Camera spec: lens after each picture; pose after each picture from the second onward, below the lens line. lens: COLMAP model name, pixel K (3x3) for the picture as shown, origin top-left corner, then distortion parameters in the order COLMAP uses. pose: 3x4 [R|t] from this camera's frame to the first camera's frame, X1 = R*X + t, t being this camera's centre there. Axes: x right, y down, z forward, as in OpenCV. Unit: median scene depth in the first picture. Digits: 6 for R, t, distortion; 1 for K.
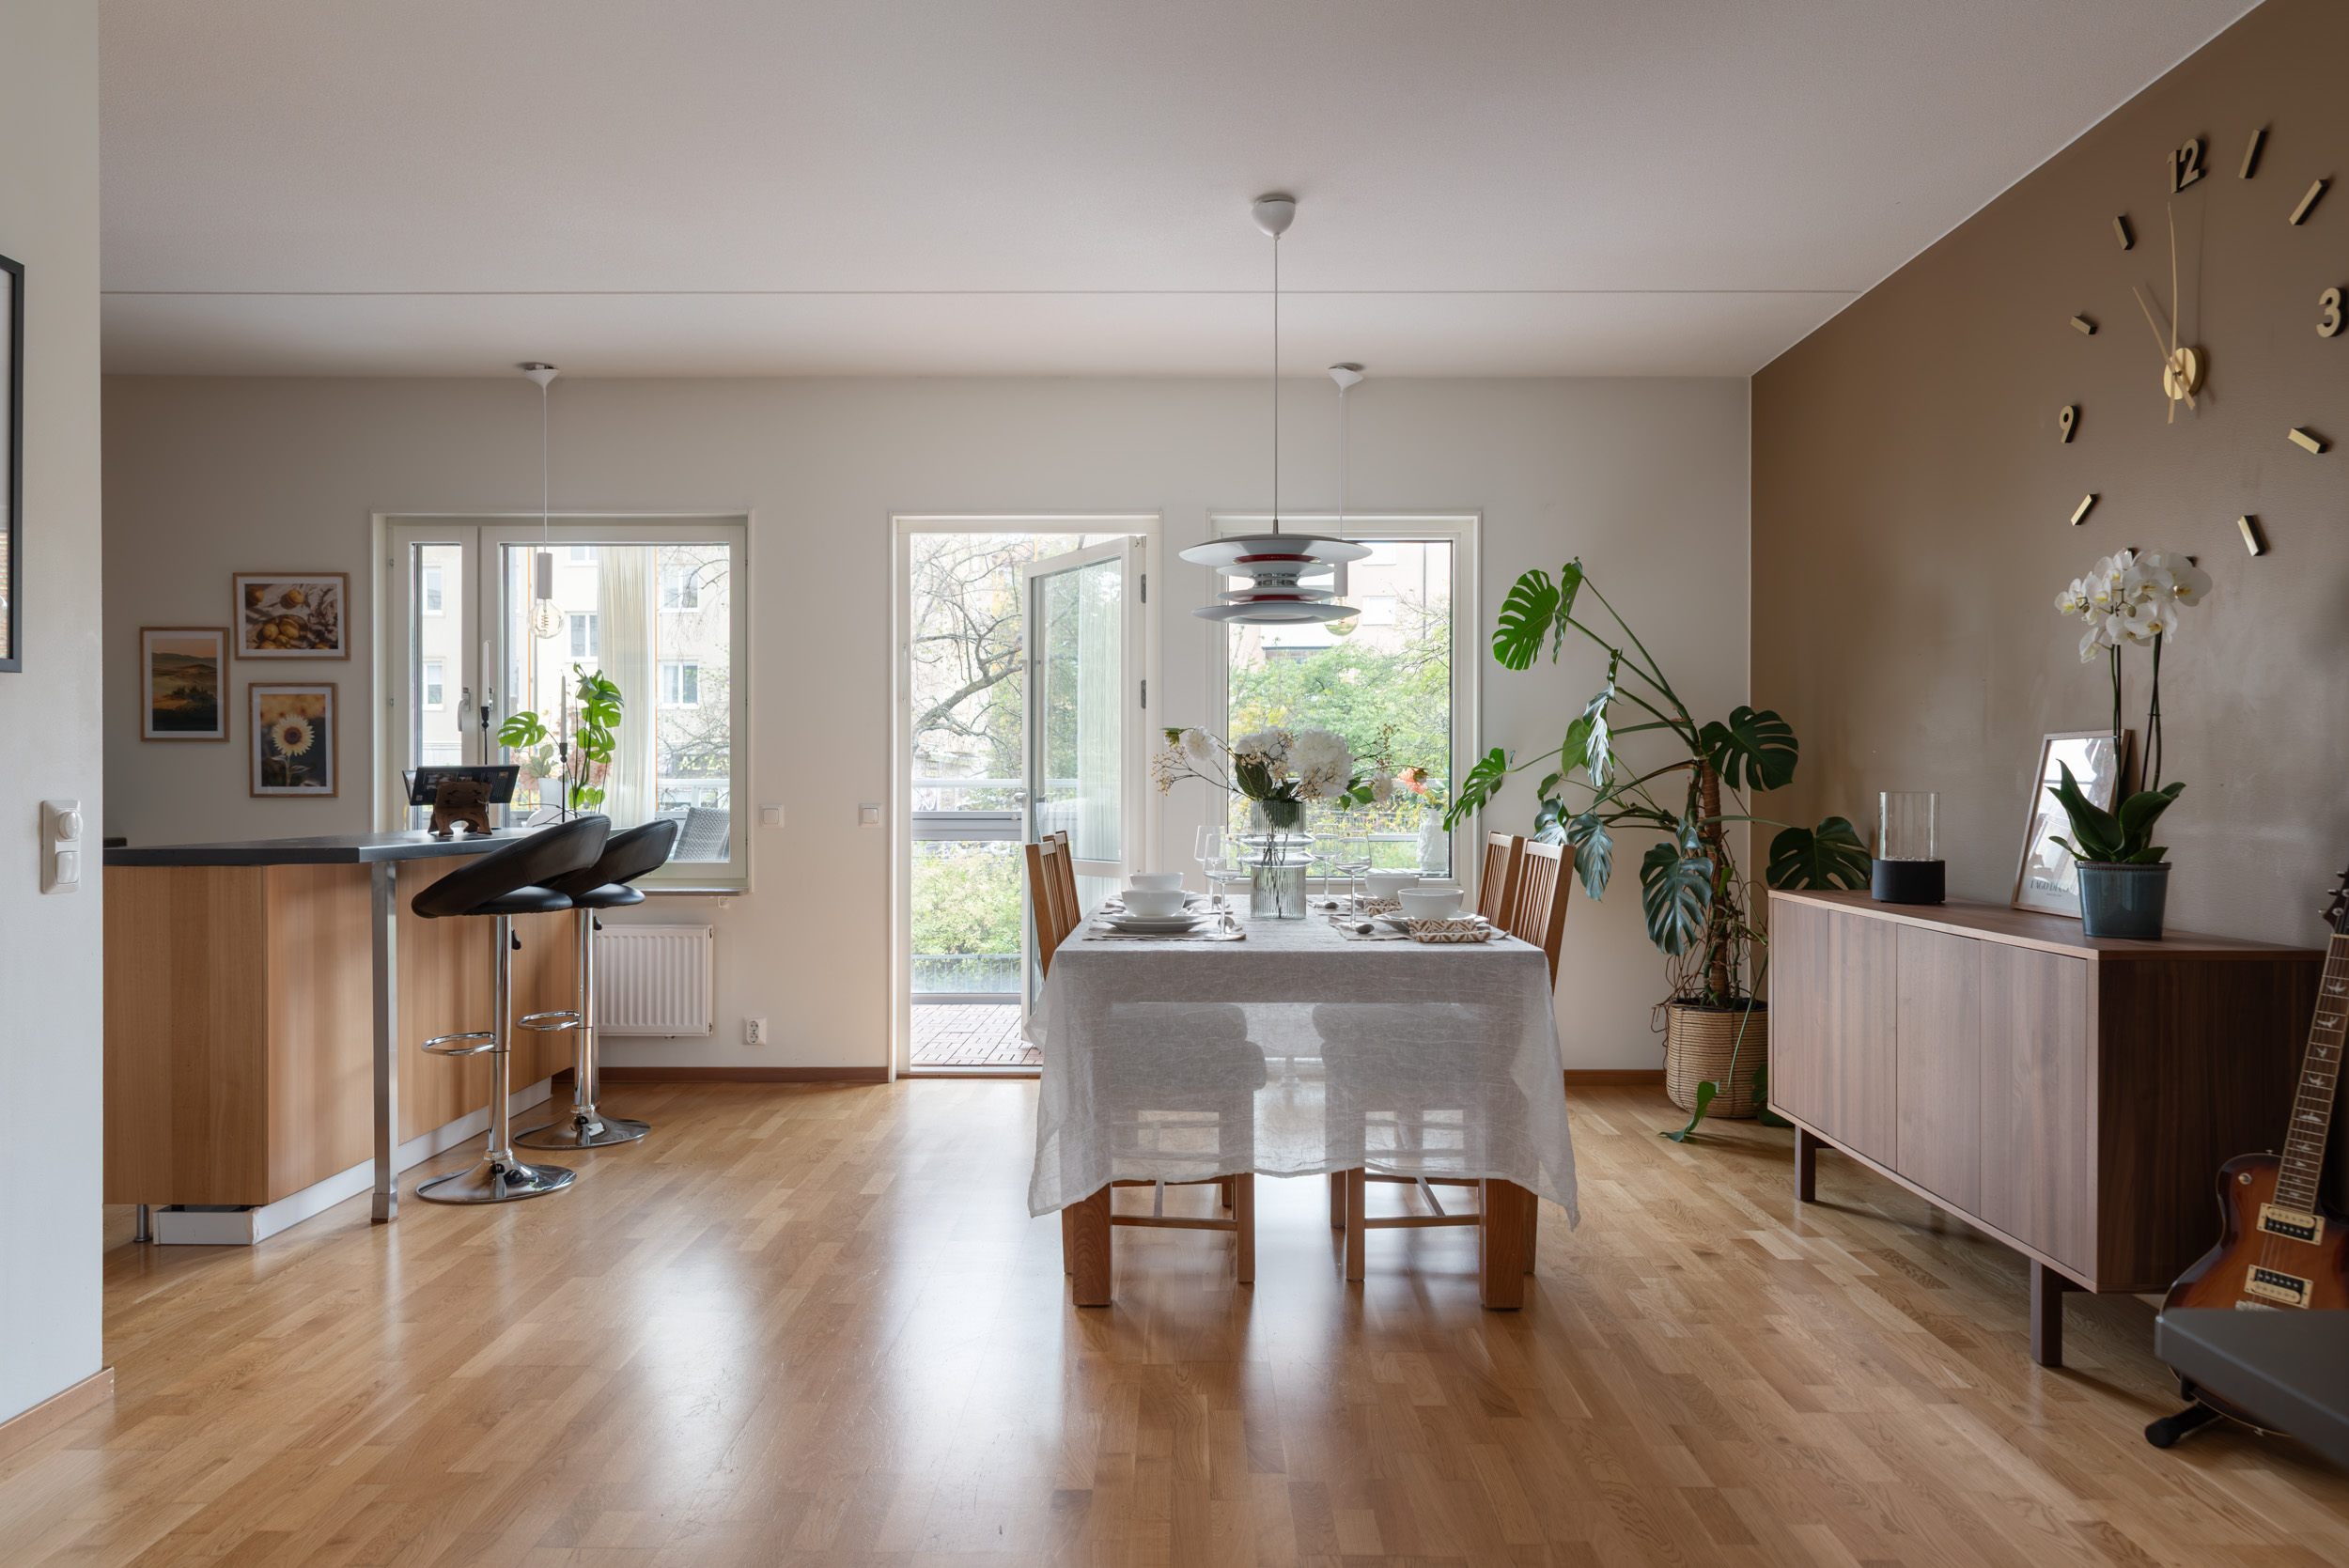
lens RADIAL K [[1580.6, 0, 1174.5], [0, 1580.6, 784.0], [0, 0, 1]] dist [0.009324, -0.002462]
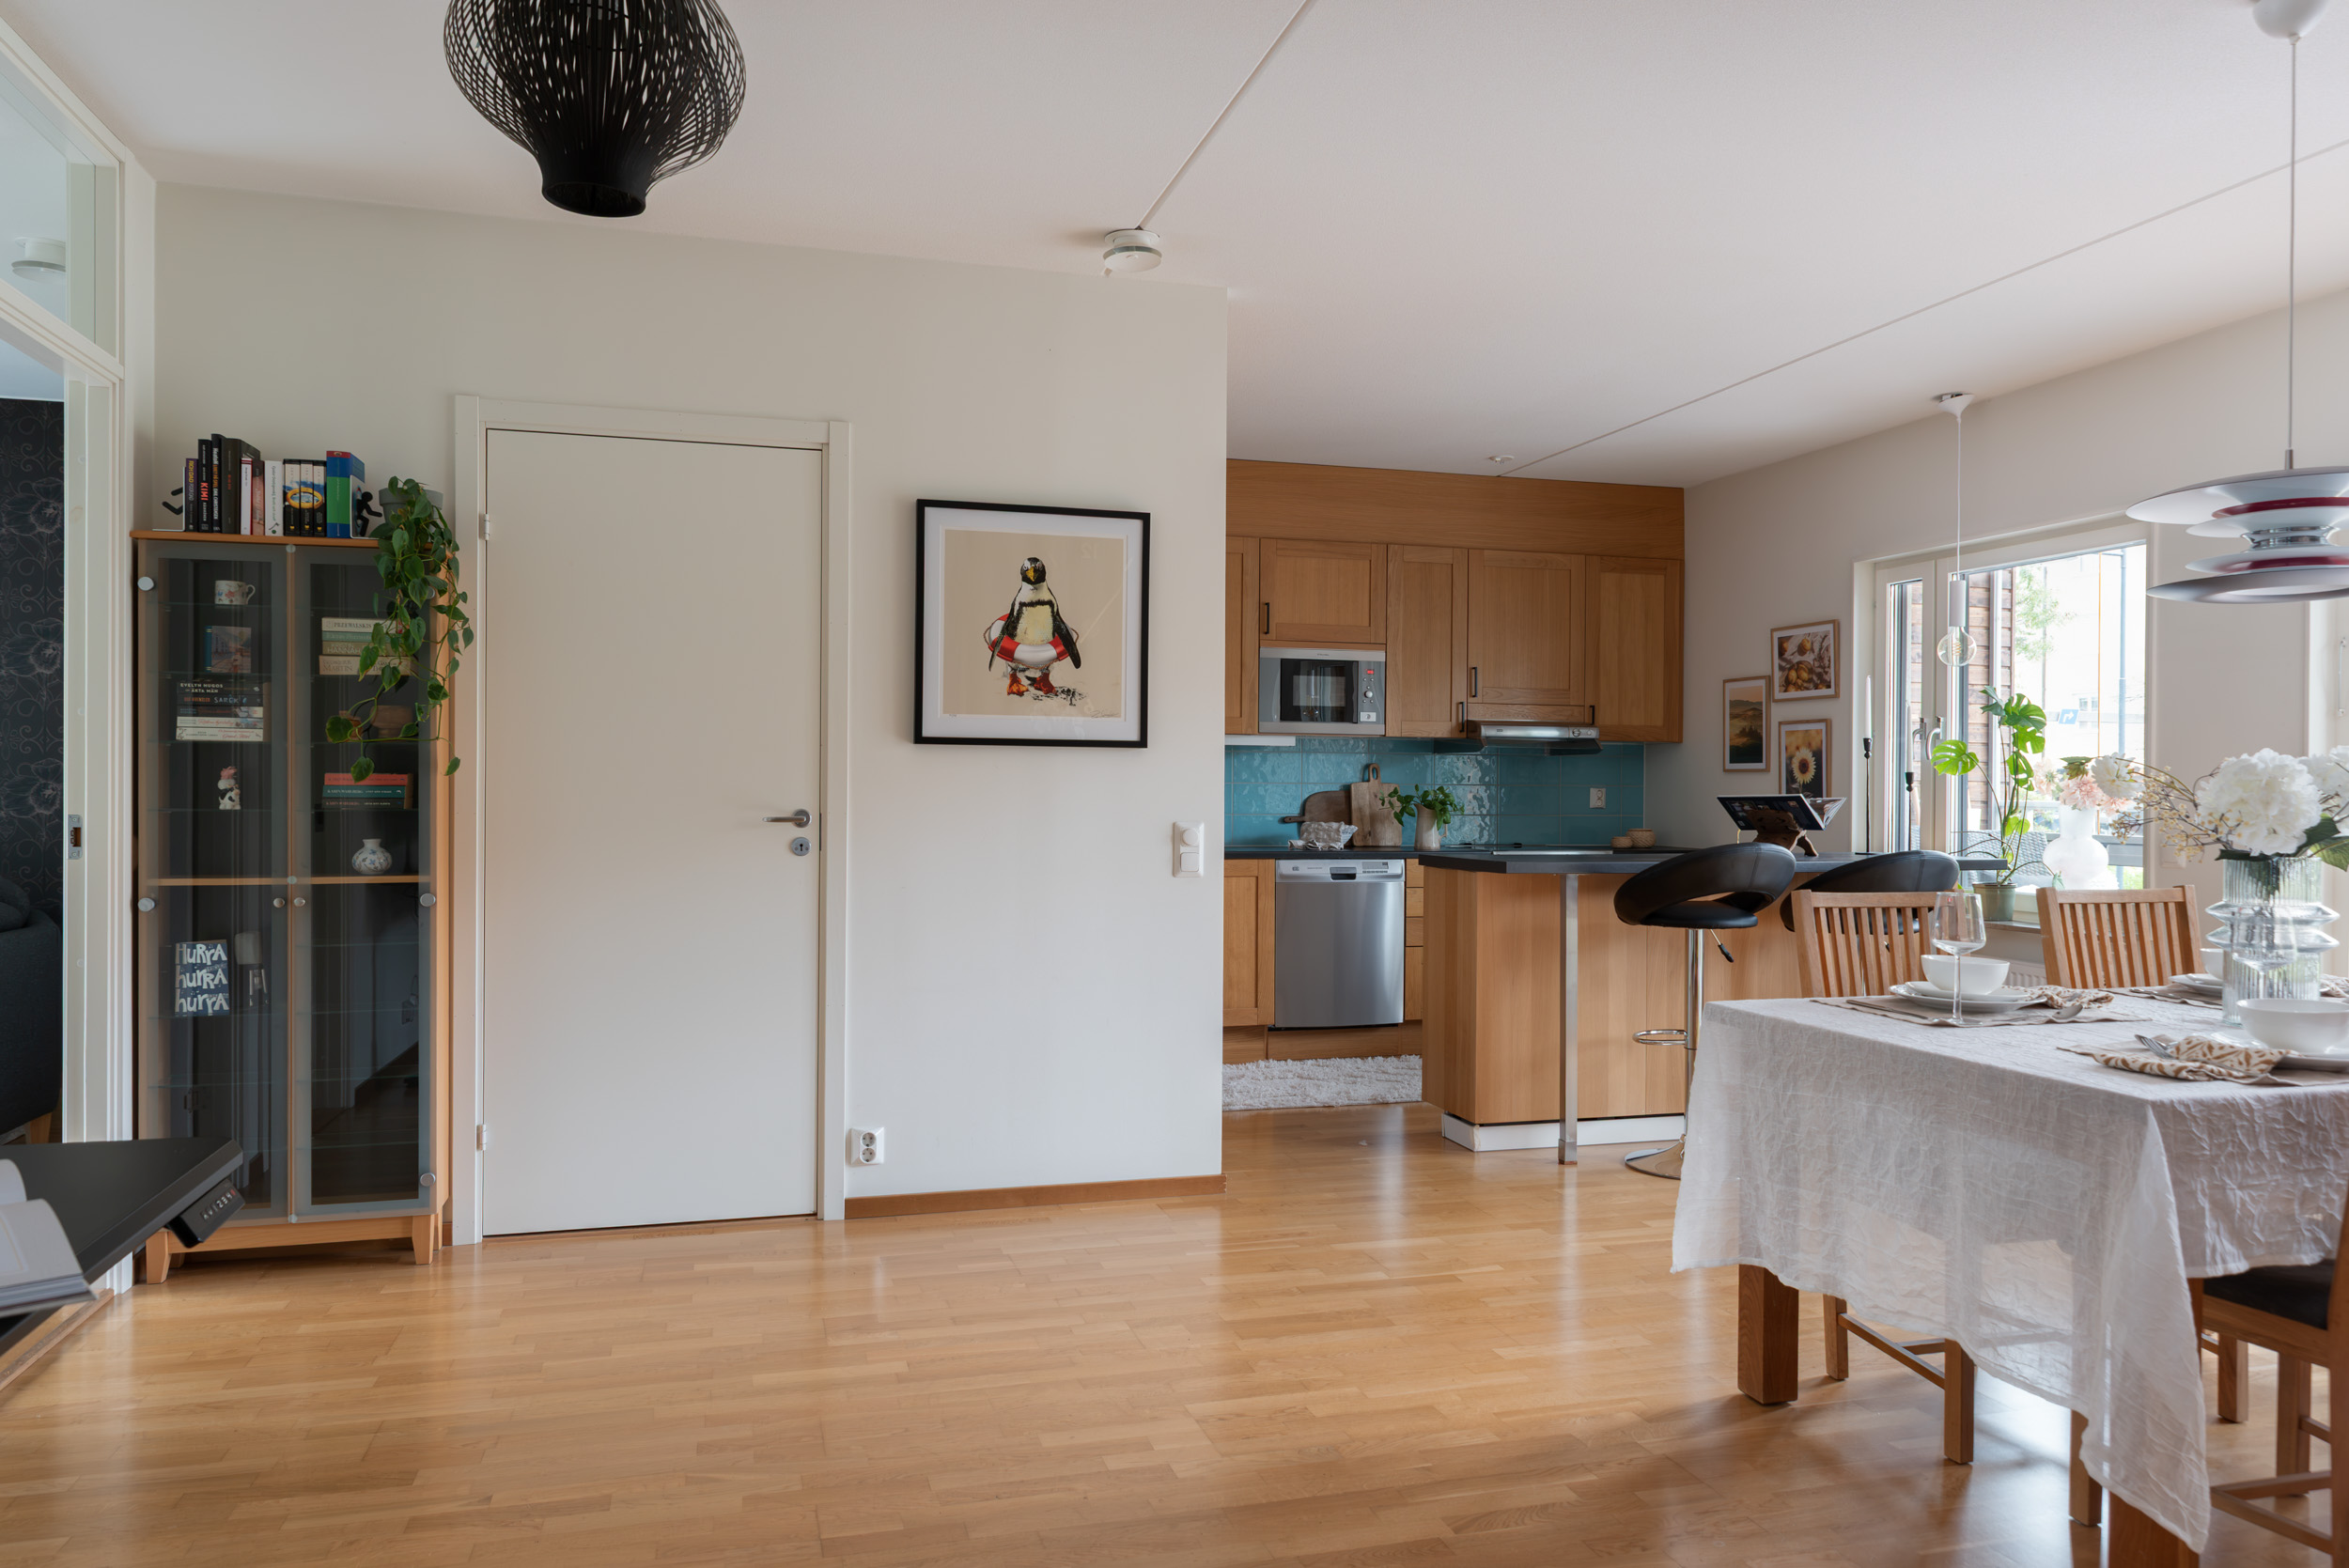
lens RADIAL K [[1580.6, 0, 1174.5], [0, 1580.6, 784.0], [0, 0, 1]] dist [0.009324, -0.002462]
pose [[0.285492, -0.002031, -0.958379, 0.573421], [-0.005169, 0.999980, -0.003659, -0.015180], [0.958367, 0.005998, 0.285476, 0.327567]]
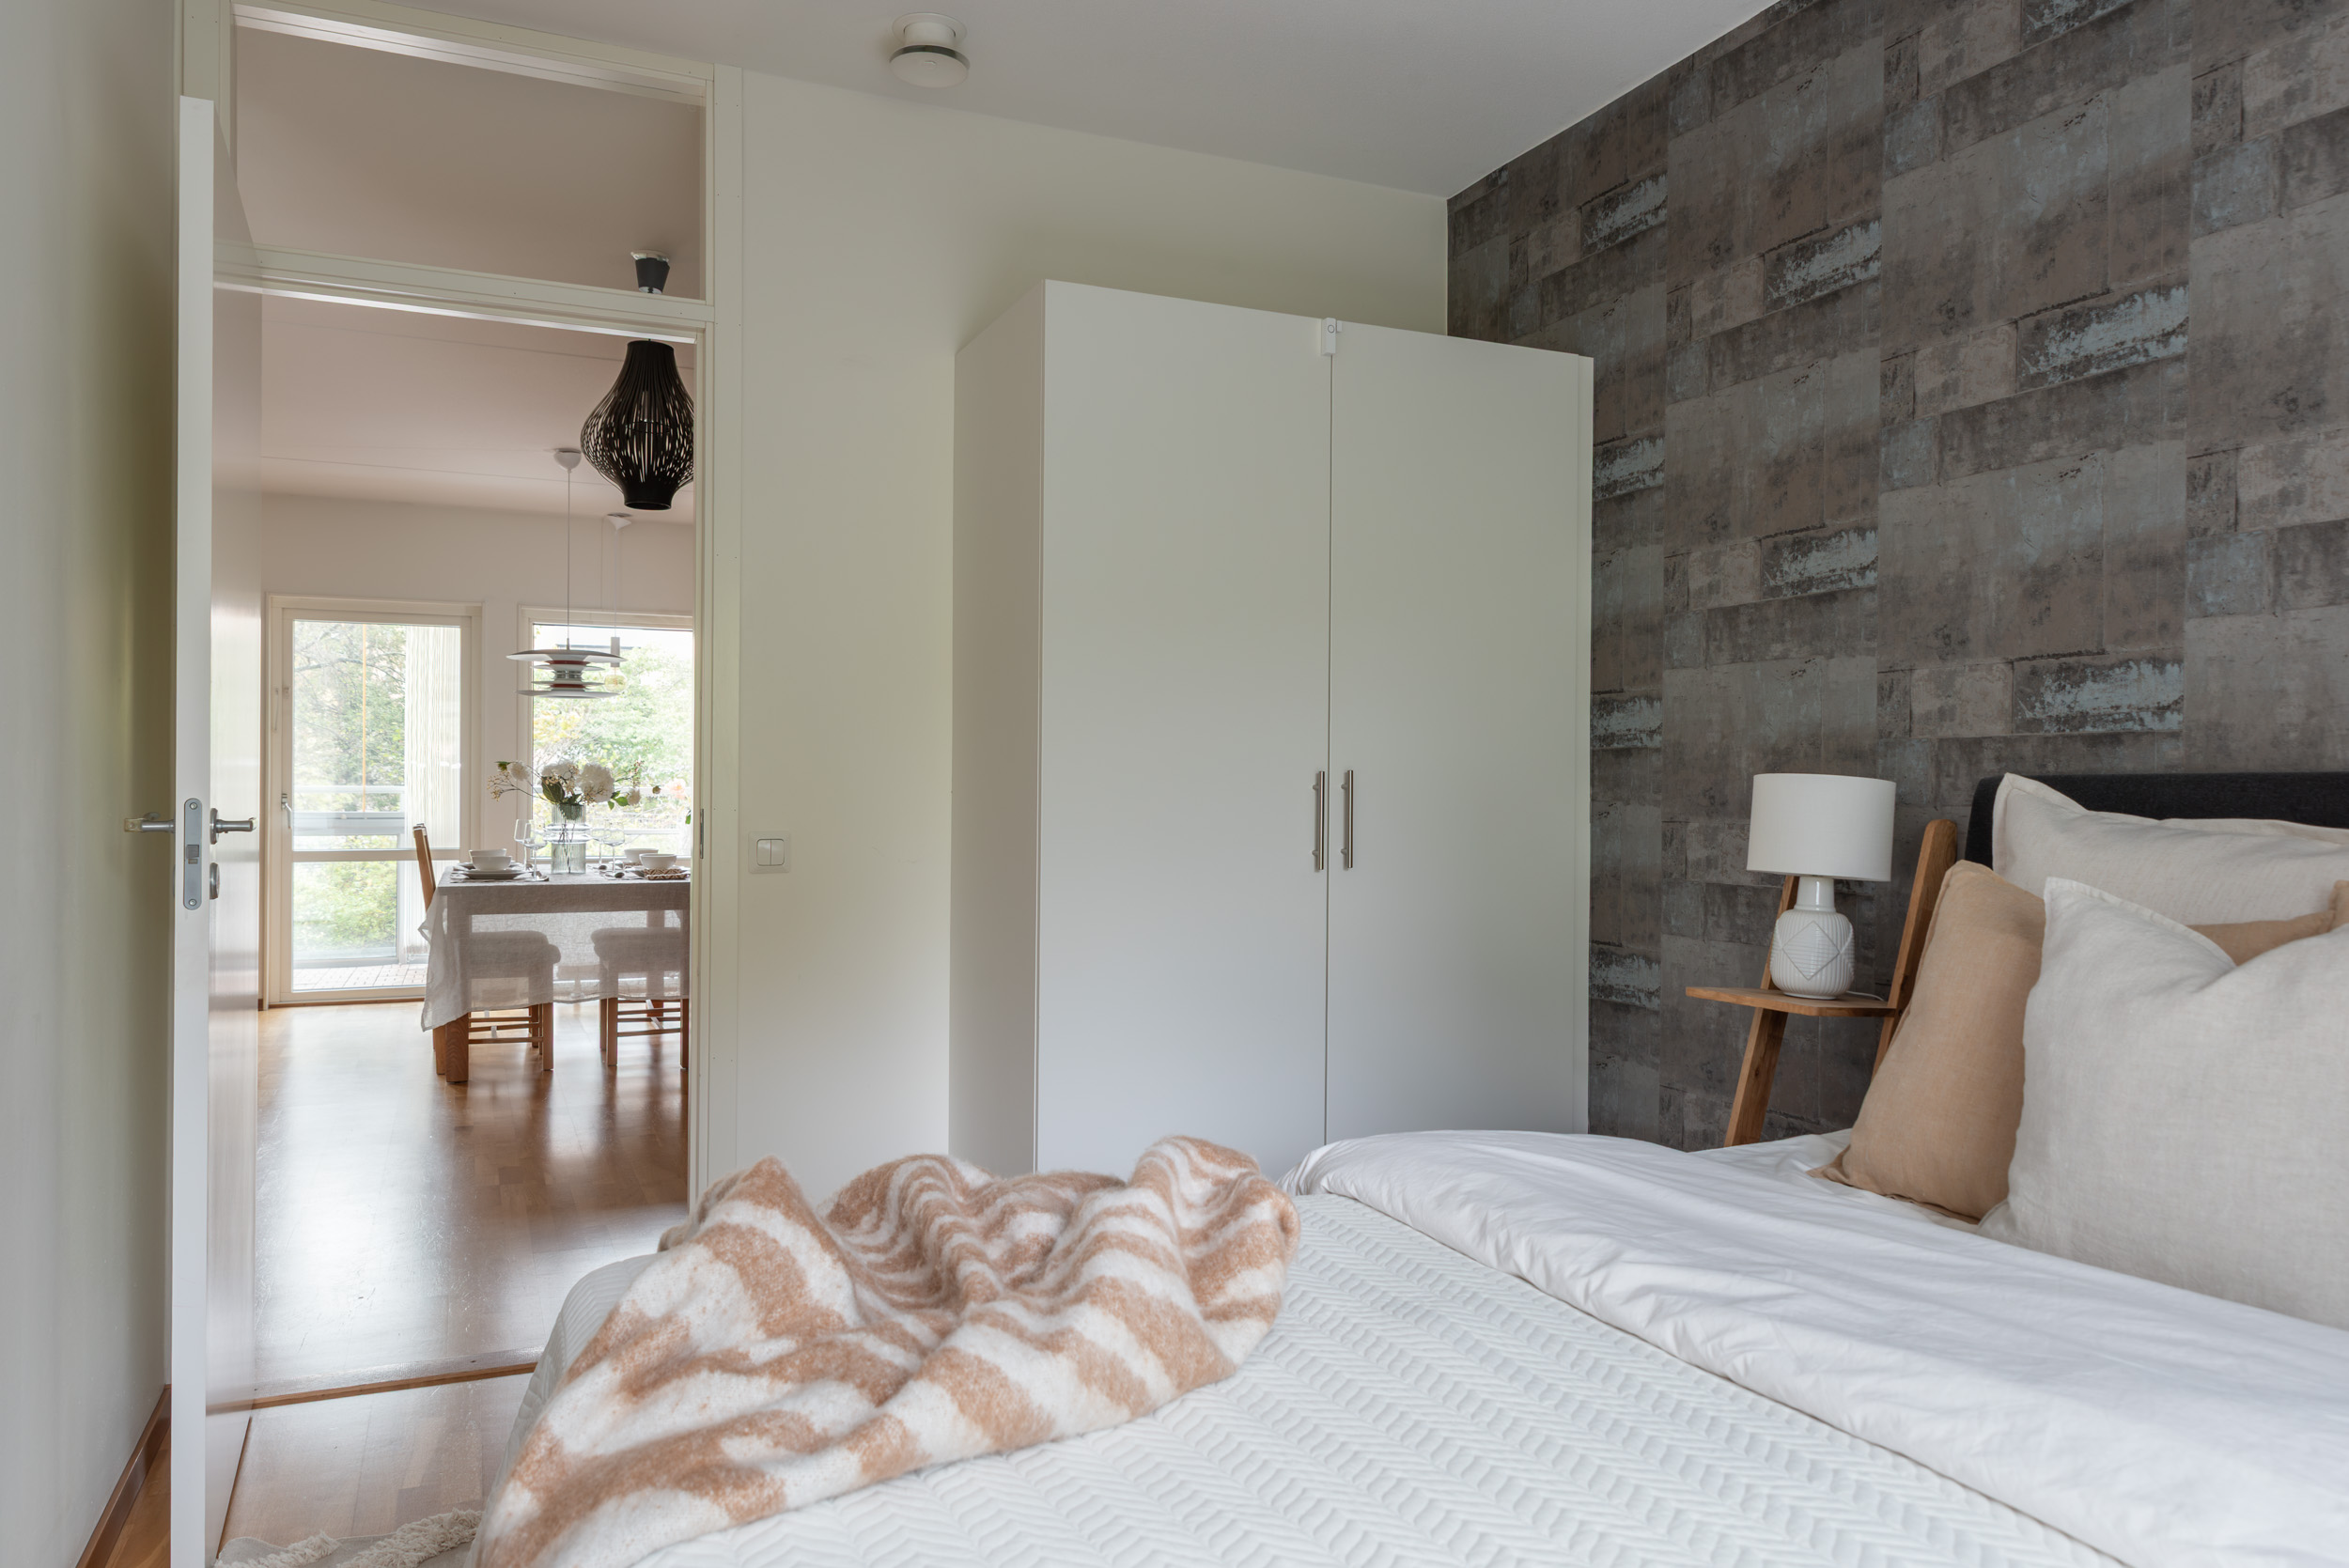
lens RADIAL K [[1580.6, 0, 1174.5], [0, 1580.6, 784.0], [0, 0, 1]] dist [0.009324, -0.002462]
pose [[0.910117, 0.004490, 0.414326, -0.046033], [-0.004213, 0.999990, -0.001584, -0.011019], [-0.414329, -0.000304, 0.910127, -0.804020]]
